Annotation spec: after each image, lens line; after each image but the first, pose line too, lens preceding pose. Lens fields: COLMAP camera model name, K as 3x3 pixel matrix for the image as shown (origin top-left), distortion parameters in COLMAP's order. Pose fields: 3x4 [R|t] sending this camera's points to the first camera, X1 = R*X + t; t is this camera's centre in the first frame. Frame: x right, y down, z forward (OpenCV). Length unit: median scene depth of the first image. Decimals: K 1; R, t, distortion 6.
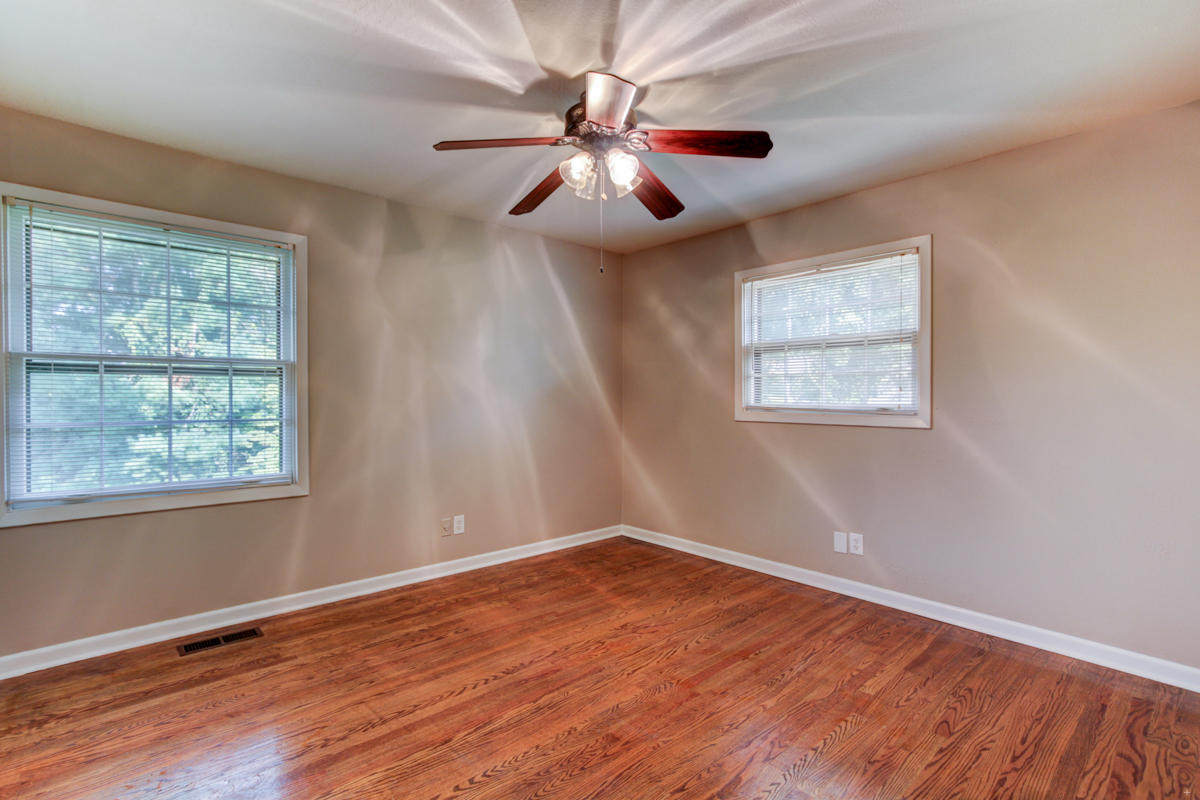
lens RADIAL K [[551.8, 0, 599.9], [0, 551.8, 398.2], [0, 0, 1]] dist [0.000501, 0.000047]
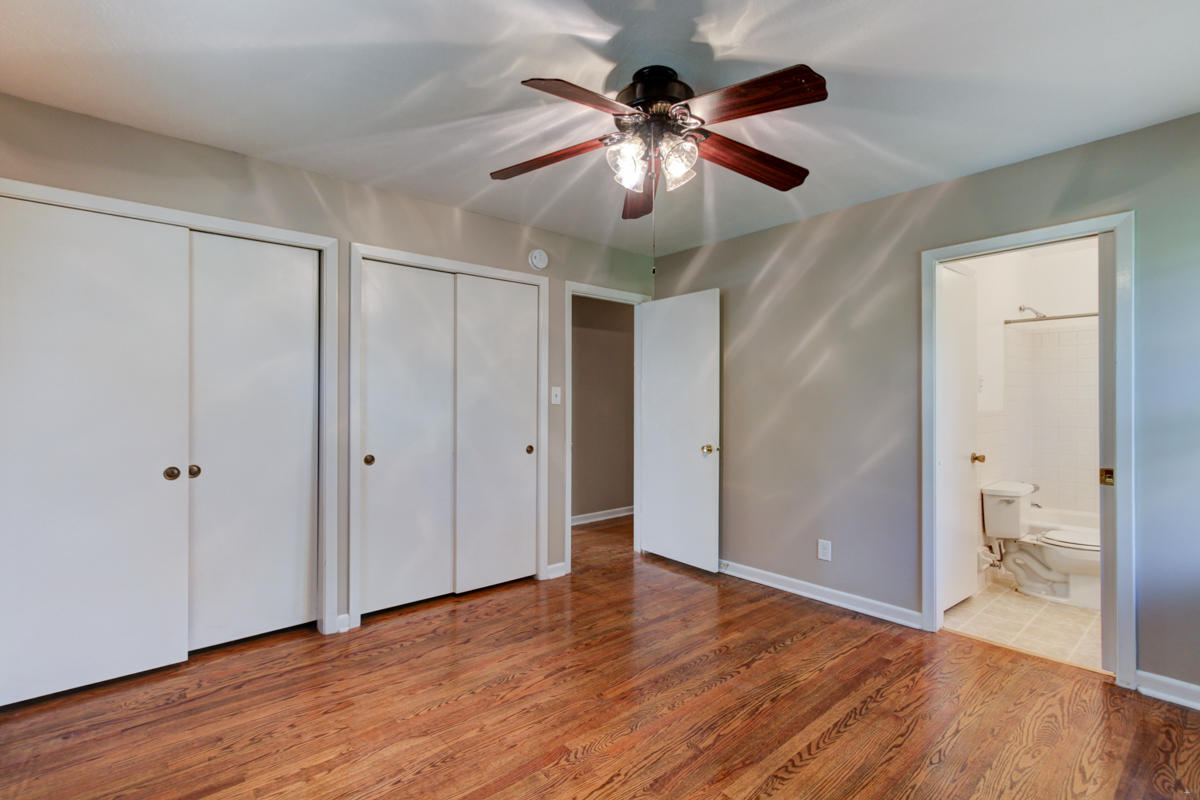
lens RADIAL K [[551.8, 0, 600.1], [0, 551.8, 399.2], [0, 0, 1]] dist [0.000501, 0.000047]
pose [[-0.999838, -0.006276, 0.016893, 0.078905], [-0.006190, 0.999967, 0.005171, -0.032196], [-0.016925, 0.005066, -0.999844, 2.079391]]
